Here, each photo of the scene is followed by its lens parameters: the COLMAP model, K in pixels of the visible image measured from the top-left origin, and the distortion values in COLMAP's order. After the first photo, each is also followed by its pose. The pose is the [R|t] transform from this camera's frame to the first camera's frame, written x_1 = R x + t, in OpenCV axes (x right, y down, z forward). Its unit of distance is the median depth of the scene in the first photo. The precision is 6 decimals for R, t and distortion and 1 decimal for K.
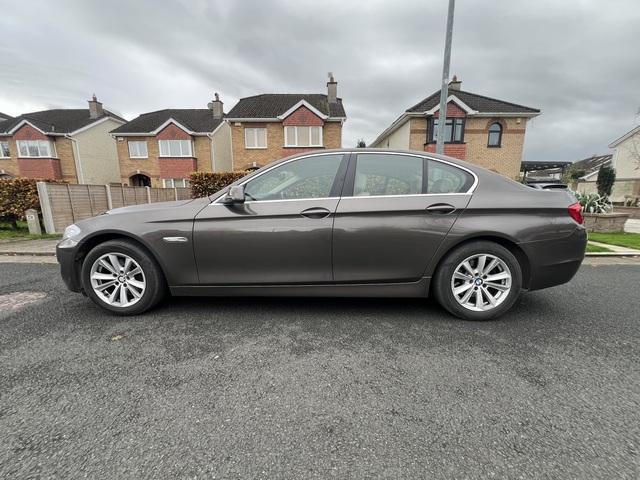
lens RADIAL K [[254.9, 0, 316.7], [0, 254.9, 237.7], [0, 0, 1]] dist [-0.005435, 0.001178]
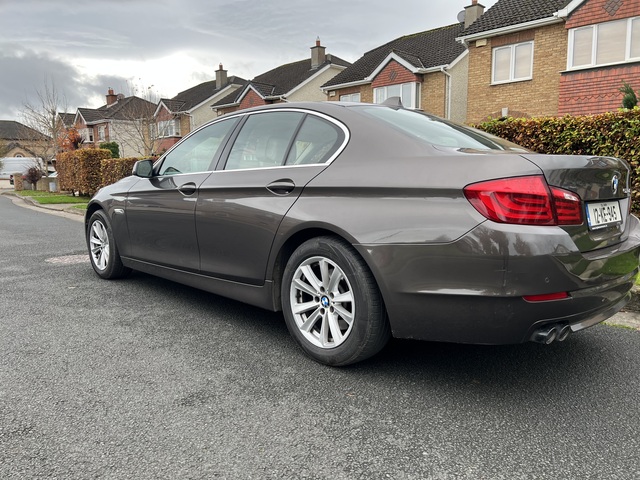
lens RADIAL K [[482.2, 0, 321.1], [0, 482.2, 239.8], [0, 0, 1]] dist [0.019105, -0.009877]
pose [[0.720355, 0.088667, -0.687915, 0.206253], [-0.105337, 0.994276, 0.017851, 0.000012], [0.685560, 0.059604, 0.725572, 0.015862]]
